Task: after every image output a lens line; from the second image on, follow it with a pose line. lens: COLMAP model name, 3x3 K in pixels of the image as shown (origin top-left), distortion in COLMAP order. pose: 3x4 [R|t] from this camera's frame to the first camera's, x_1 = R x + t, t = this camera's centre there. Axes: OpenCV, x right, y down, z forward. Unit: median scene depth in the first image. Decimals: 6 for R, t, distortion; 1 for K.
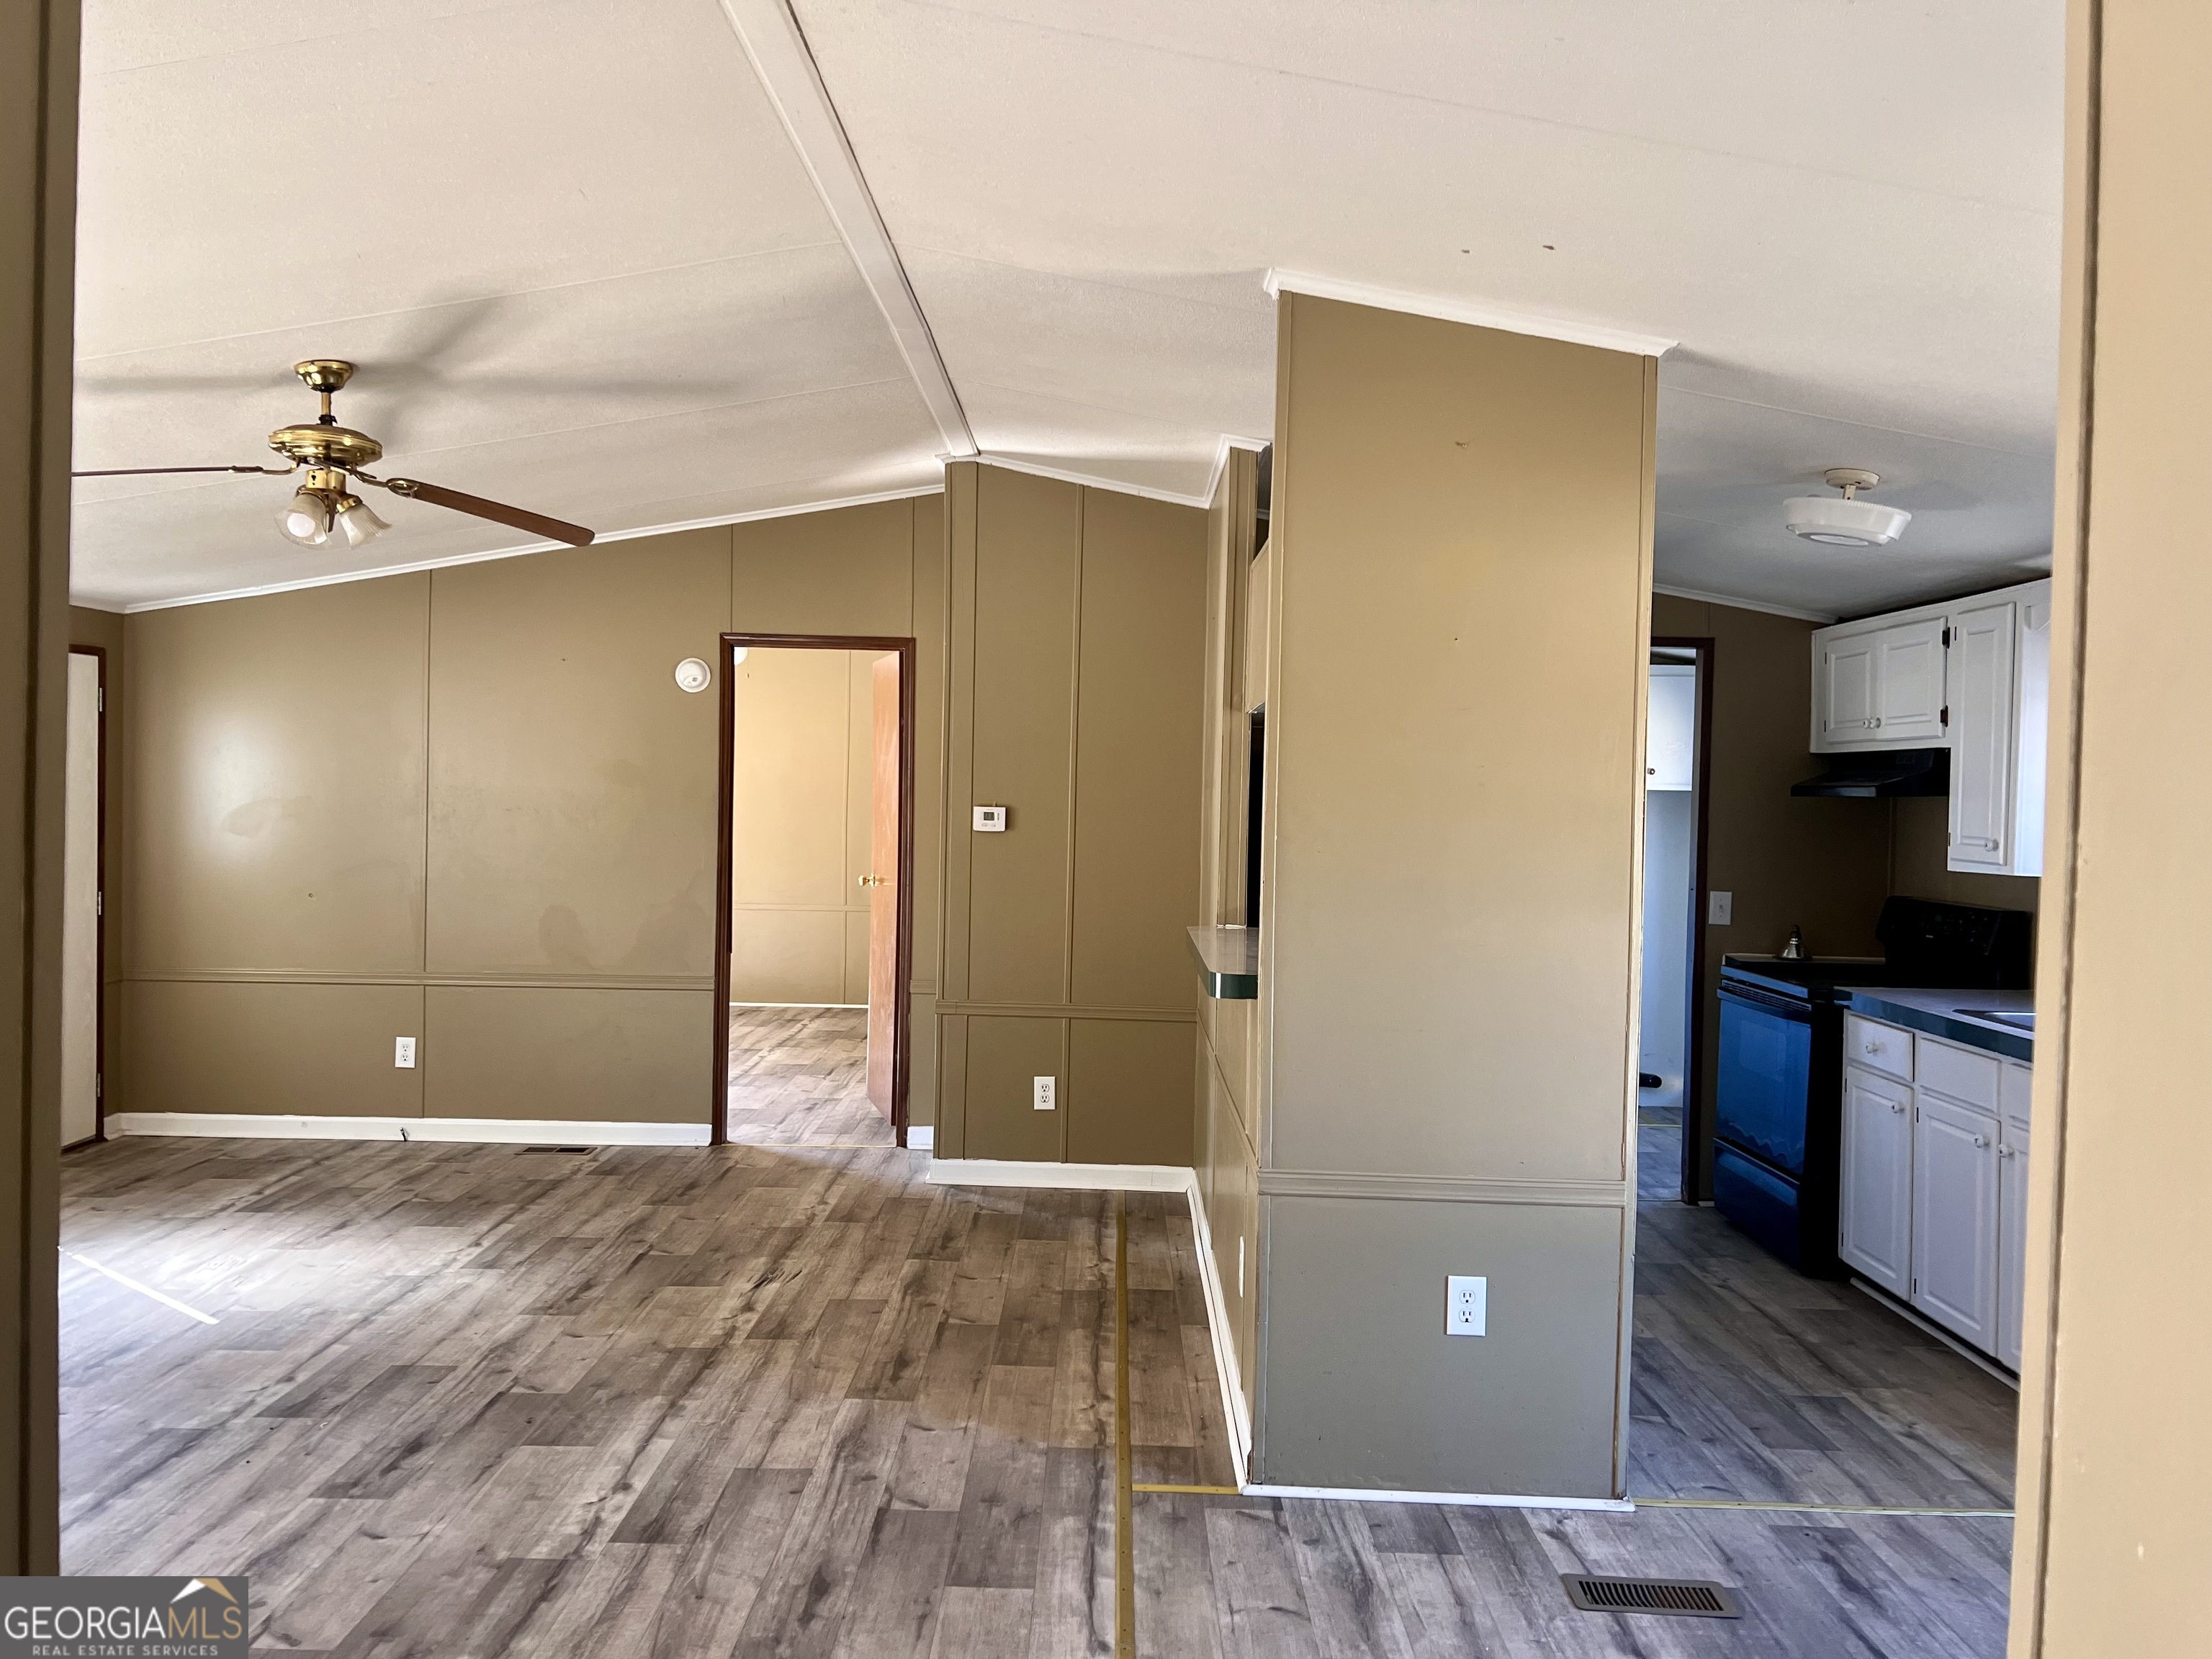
lens RADIAL K [[1666.5, 0, 1080.9], [0, 1666.5, 823.4], [0, 0, 1]] dist [0.053093, -0.051218]
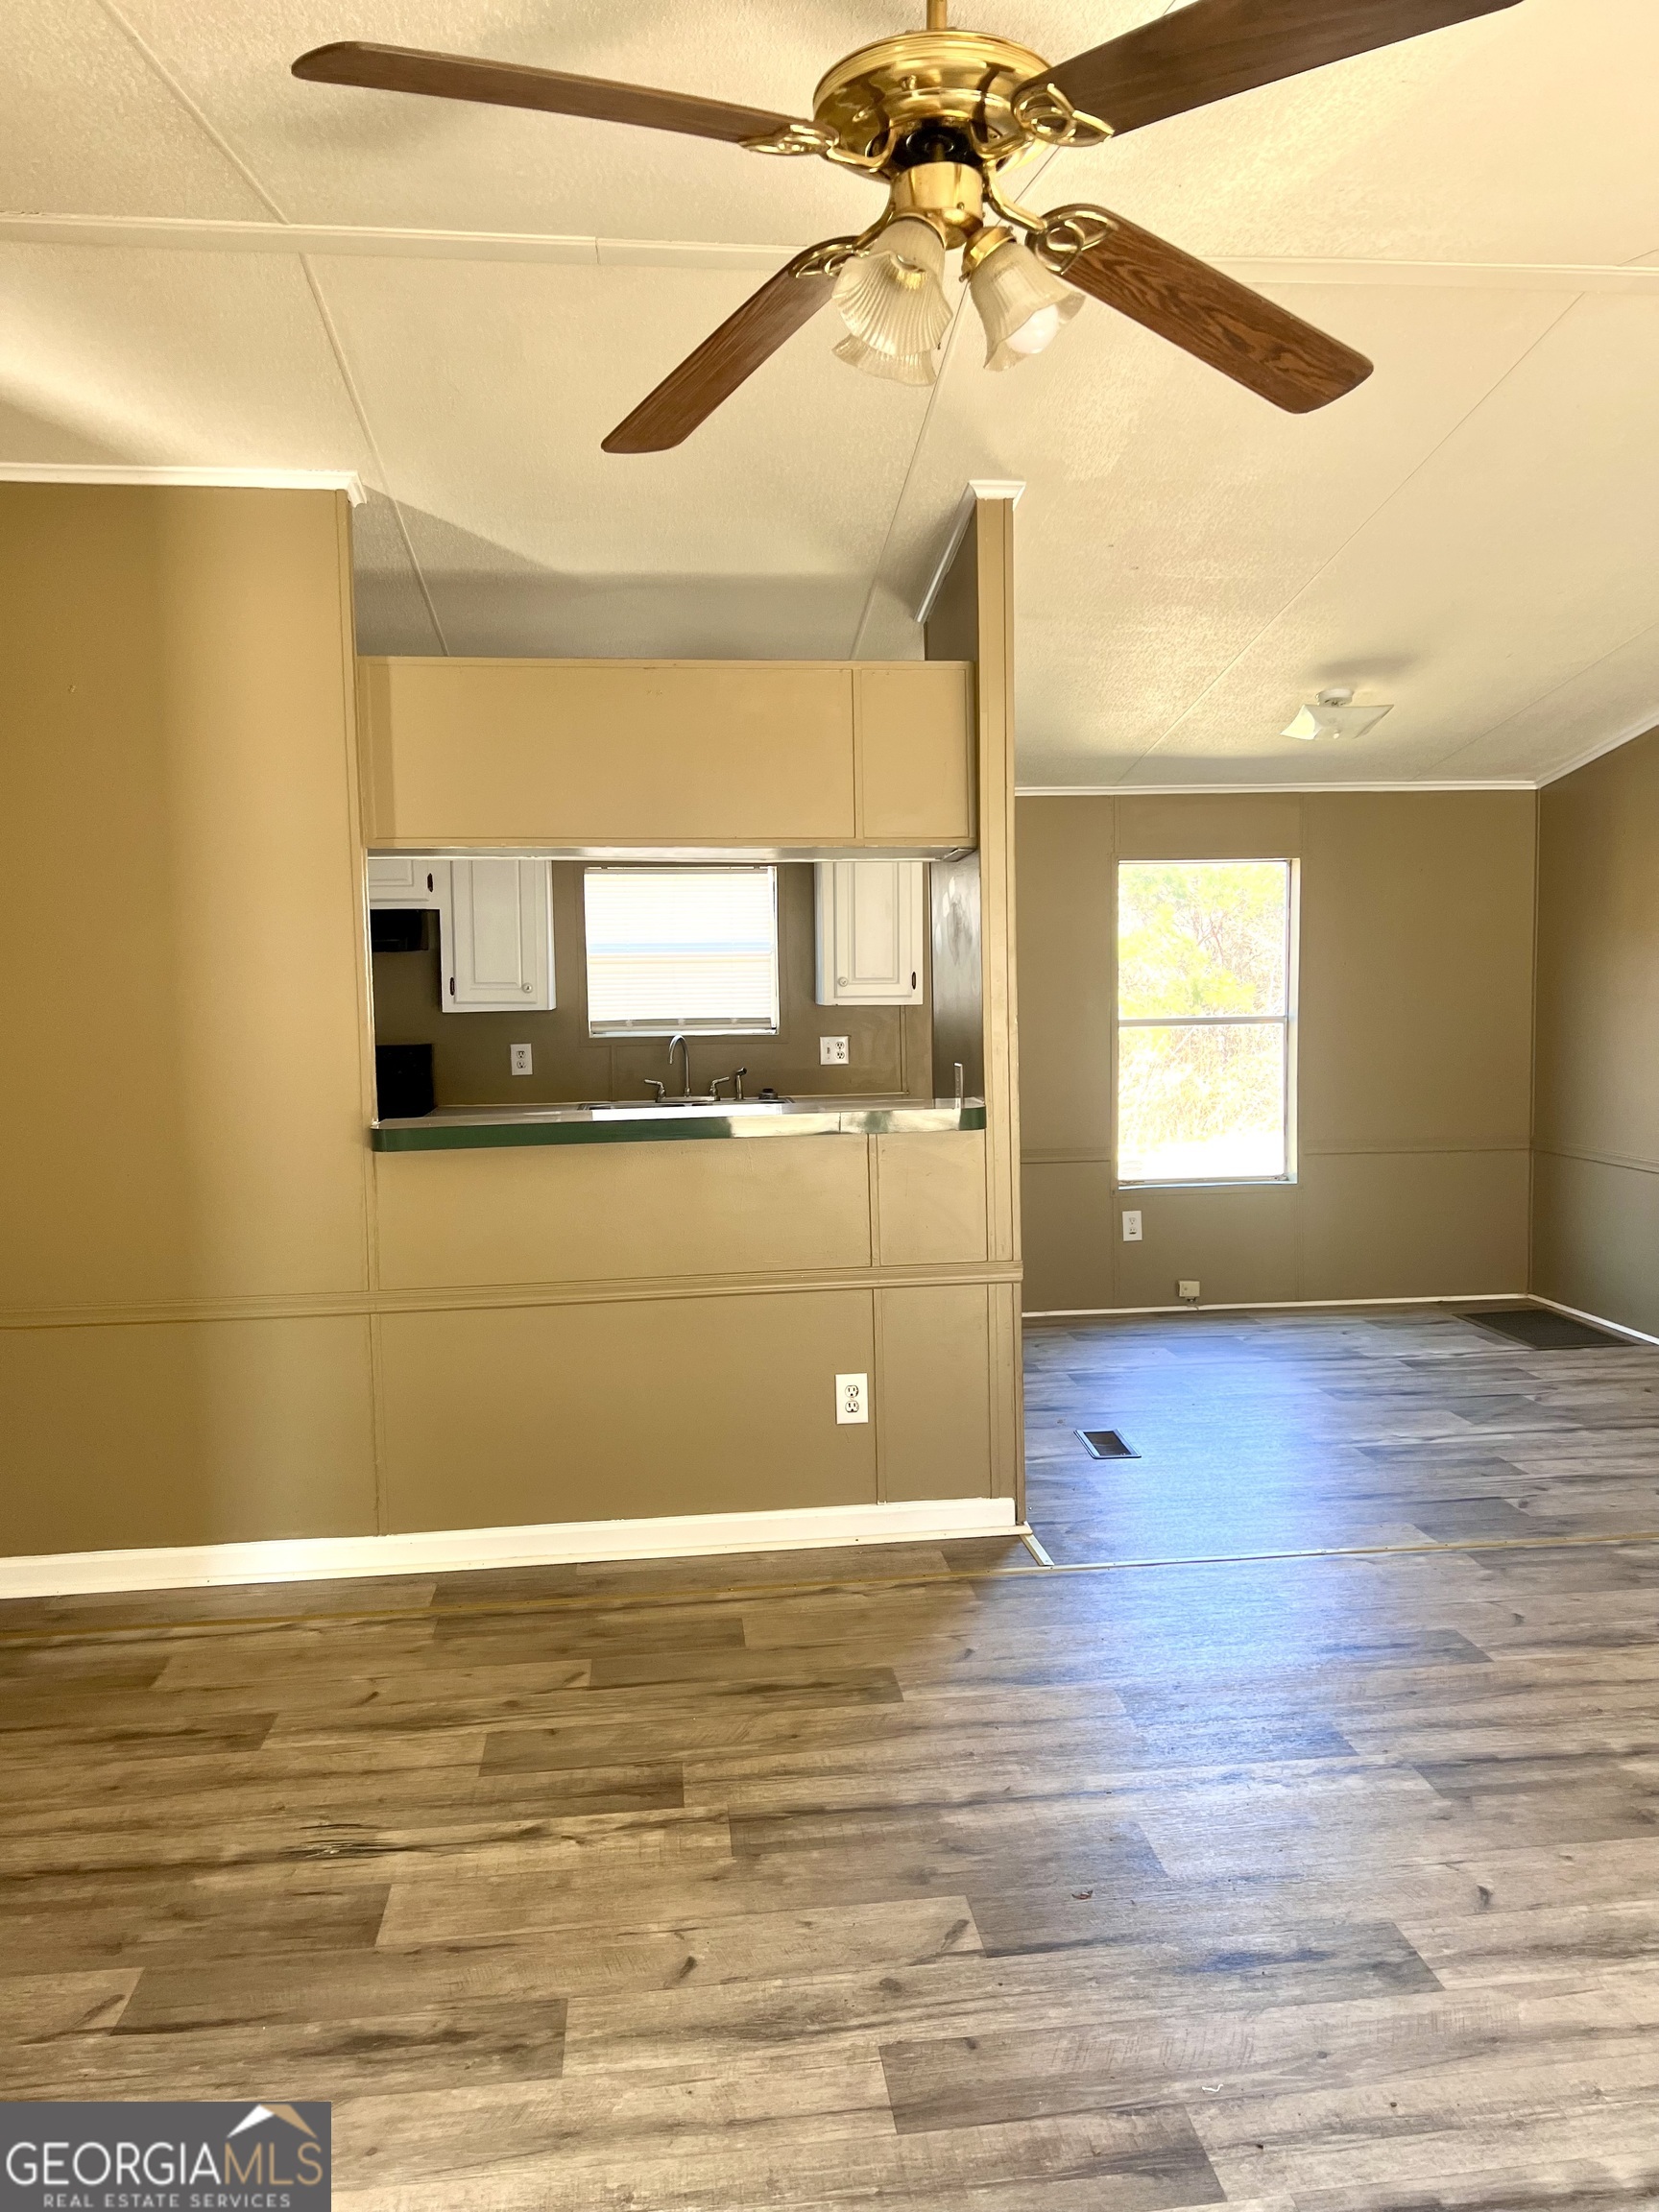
lens RADIAL K [[1666.5, 0, 851.4], [0, 1666.5, 1097.4], [0, 0, 1]] dist [0.053093, -0.051218]
pose [[-0.139957, -0.095800, 0.985512, -0.971415], [0.030235, 0.994431, 0.100961, -0.030822], [-0.989696, 0.043928, -0.136281, 1.203310]]
